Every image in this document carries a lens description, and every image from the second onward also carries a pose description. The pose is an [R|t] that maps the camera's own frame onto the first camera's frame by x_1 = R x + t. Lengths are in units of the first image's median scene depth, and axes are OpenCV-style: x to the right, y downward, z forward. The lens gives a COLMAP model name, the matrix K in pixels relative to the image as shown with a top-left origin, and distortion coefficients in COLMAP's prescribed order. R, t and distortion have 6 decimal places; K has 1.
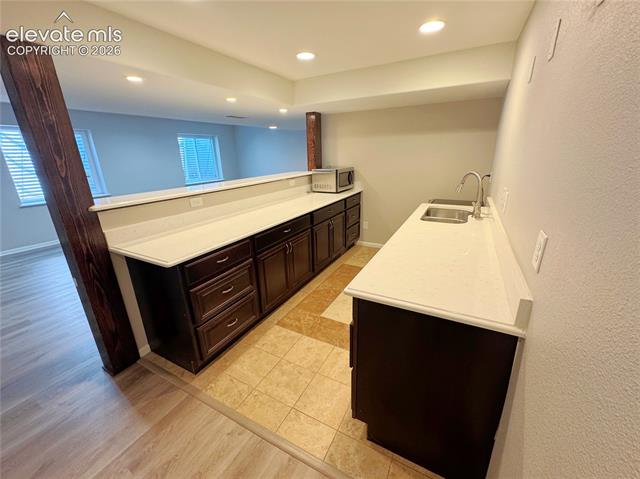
lens RADIAL K [[253.8, 0, 318.0], [0, 253.8, 241.9], [0, 0, 1]] dist [0.012573, -0.000040]
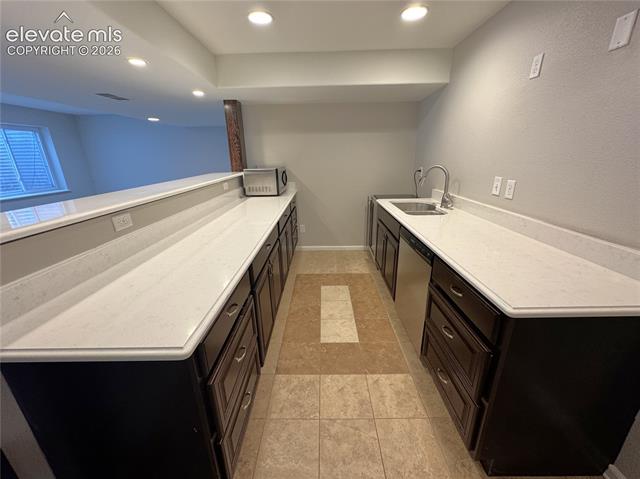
lens RADIAL K [[253.8, 0, 318.0], [0, 253.8, 241.9], [0, 0, 1]] dist [0.012573, -0.000040]
pose [[0.889696, -0.146629, 0.432367, -0.206462], [0.153034, 0.988015, 0.020163, -0.032770], [-0.430141, 0.048228, 0.901472, 0.166761]]
